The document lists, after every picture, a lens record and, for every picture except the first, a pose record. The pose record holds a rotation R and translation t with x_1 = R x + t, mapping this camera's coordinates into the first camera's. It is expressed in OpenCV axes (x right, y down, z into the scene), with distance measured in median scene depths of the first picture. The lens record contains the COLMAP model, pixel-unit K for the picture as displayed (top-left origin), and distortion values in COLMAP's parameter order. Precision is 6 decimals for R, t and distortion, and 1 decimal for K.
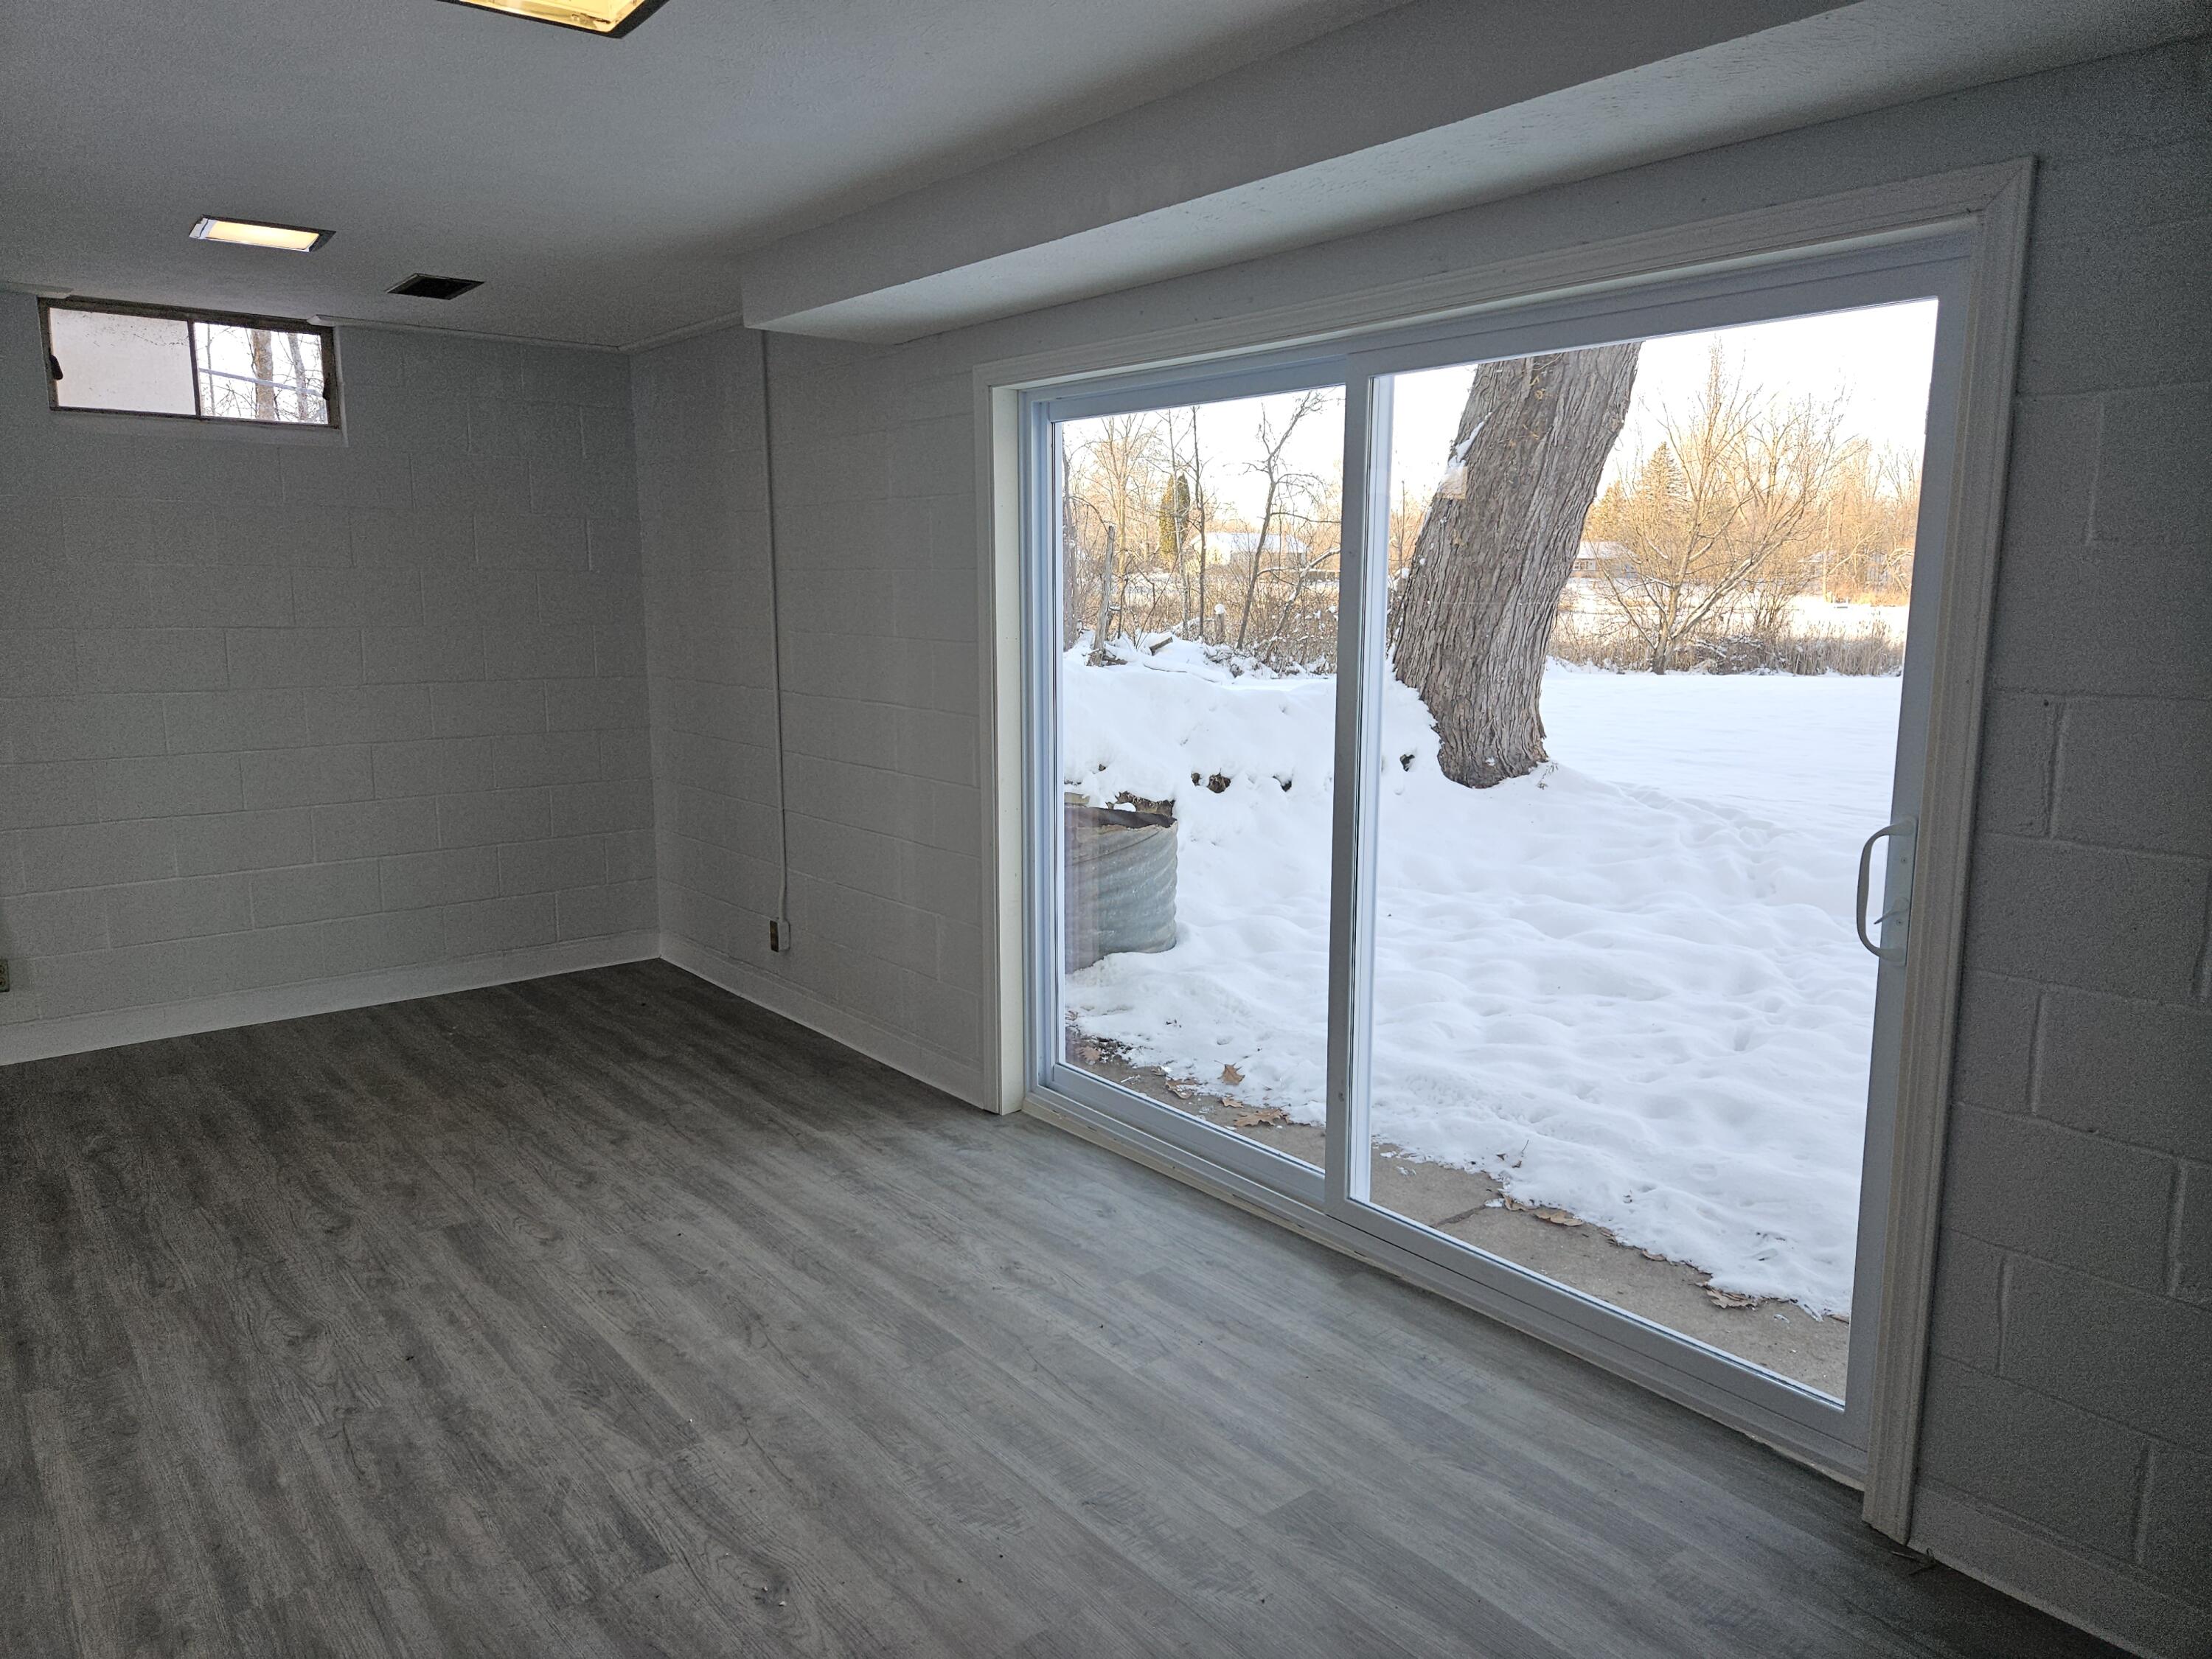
lens RADIAL K [[1477.6, 0, 1085.5], [0, 1477.6, 809.8], [0, 0, 1]] dist [0.076328, -0.060762]
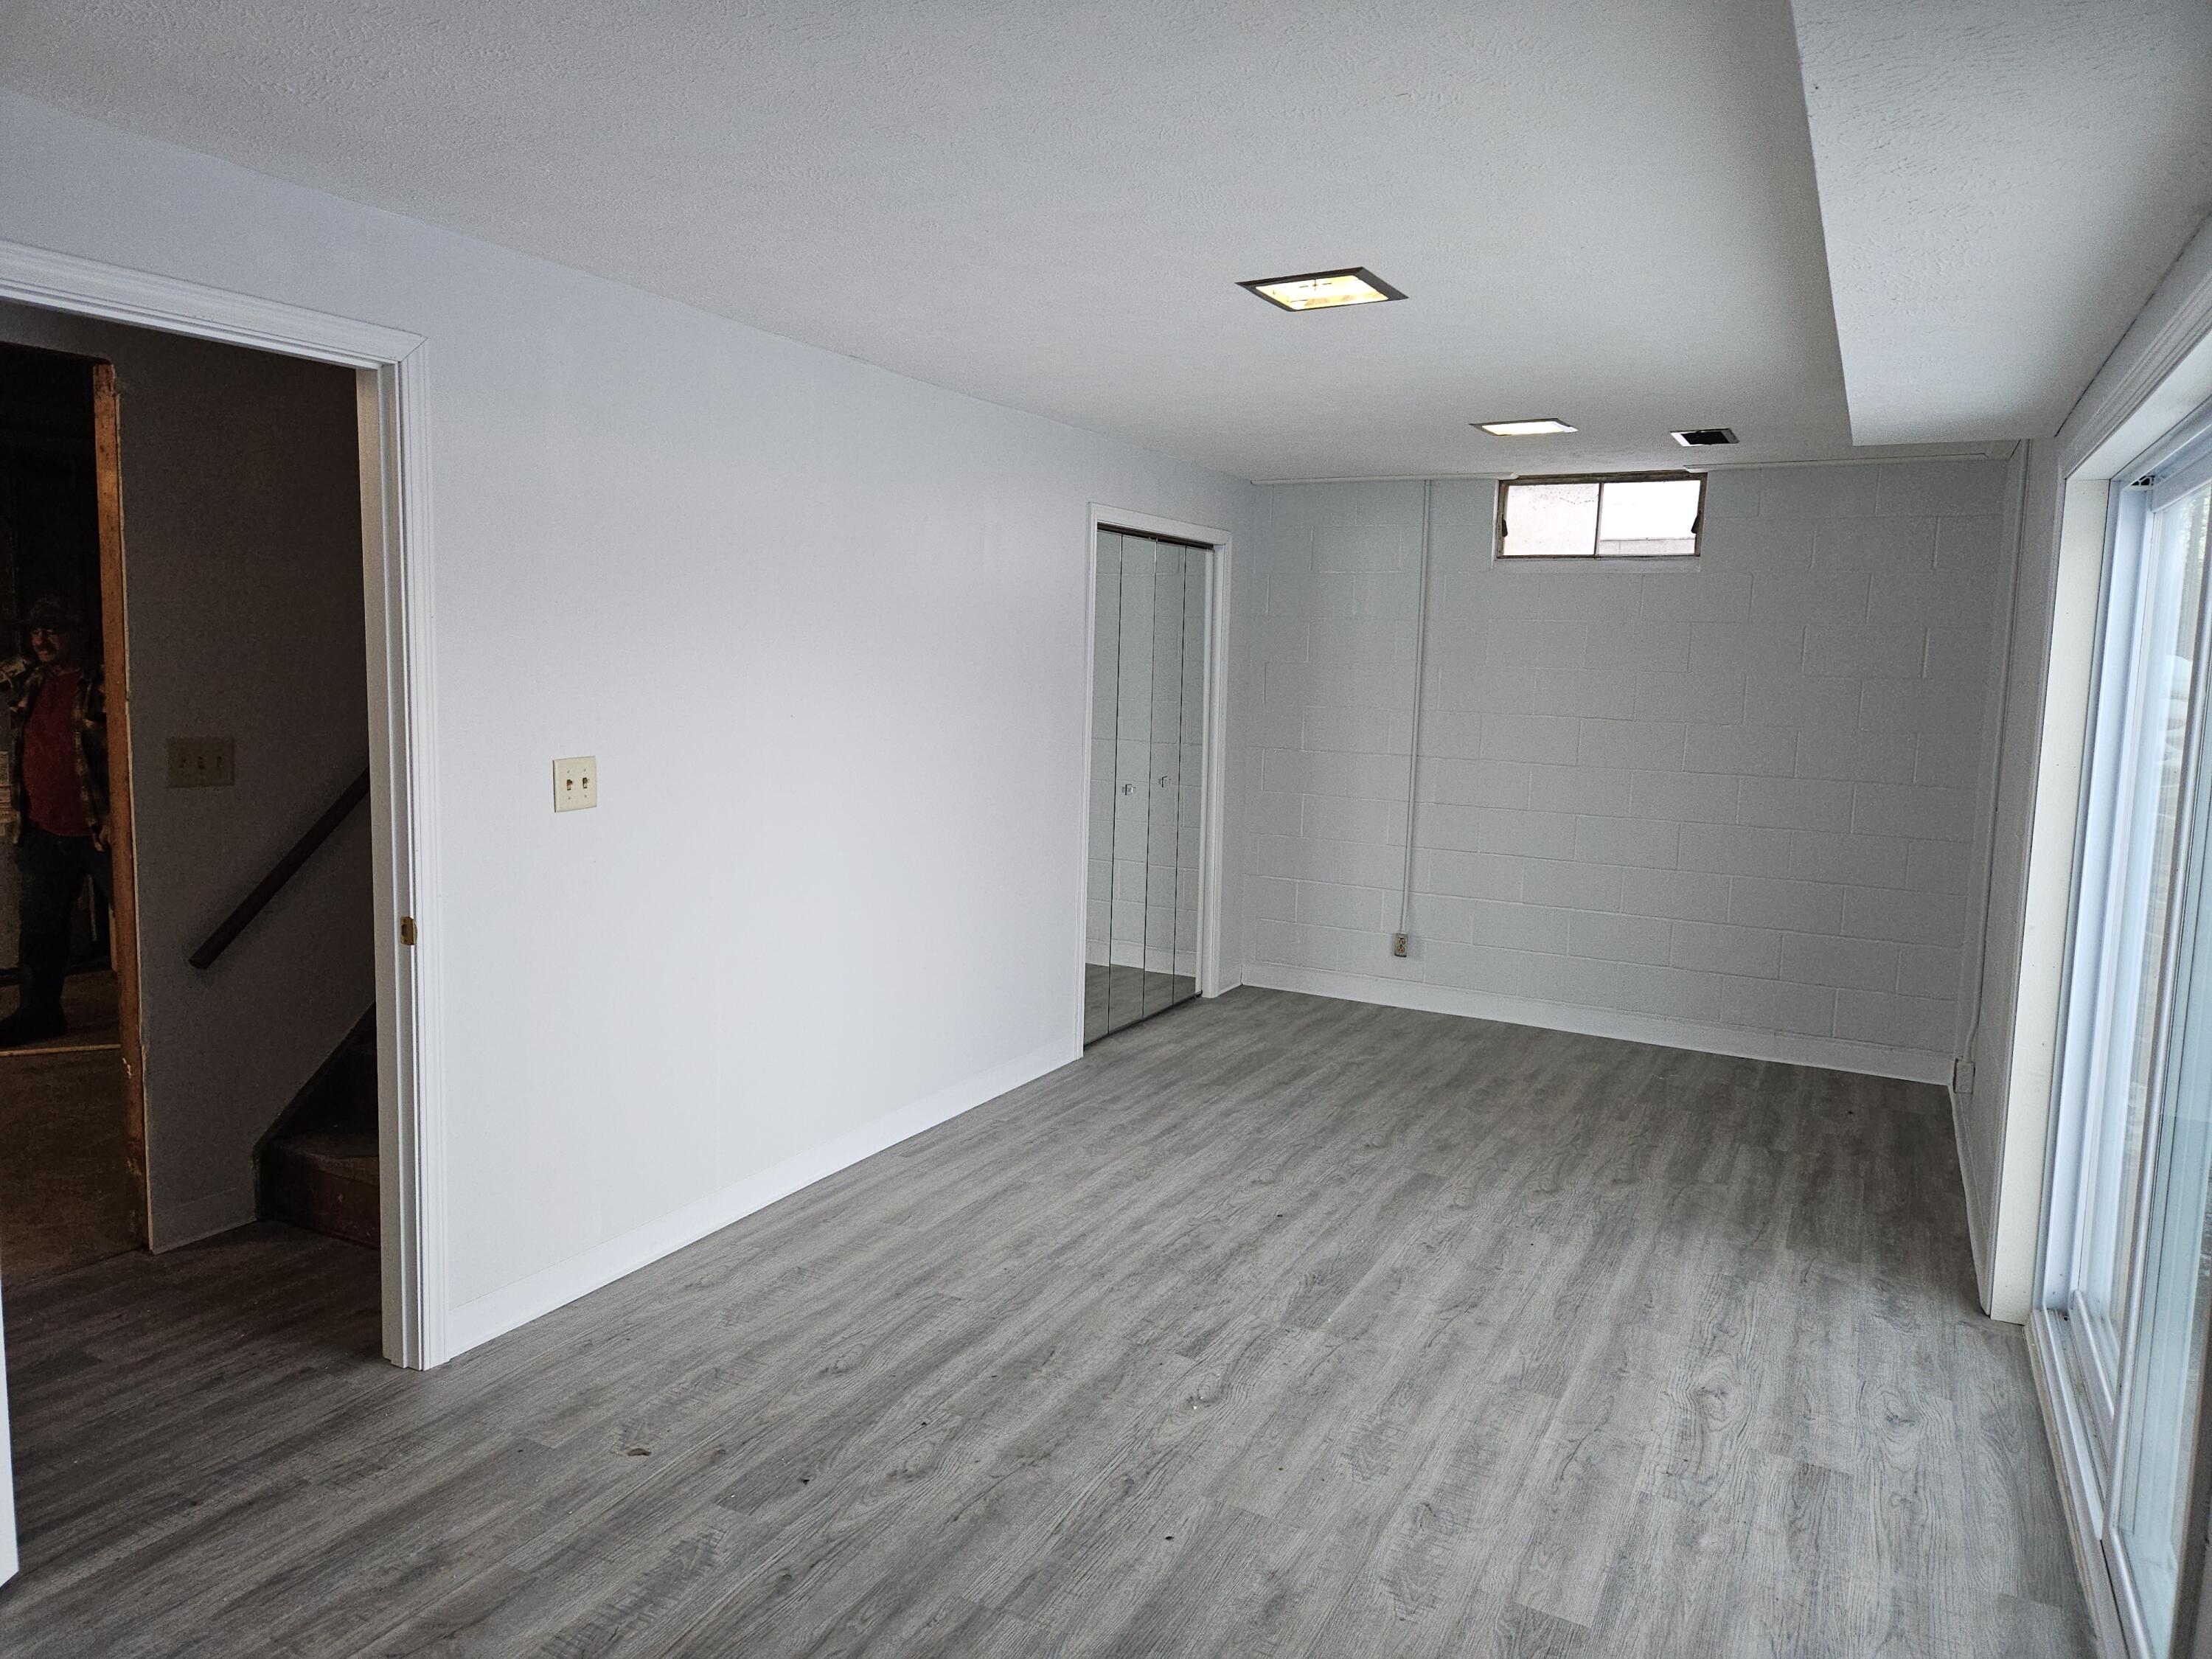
lens RADIAL K [[1477.6, 0, 1109.3], [0, 1477.6, 829.7], [0, 0, 1]] dist [0.076328, -0.060762]
pose [[0.407140, 0.120711, -0.905354, 0.477328], [-0.168157, 0.984191, 0.055601, -0.034181], [0.897753, 0.129604, 0.421002, 0.133224]]
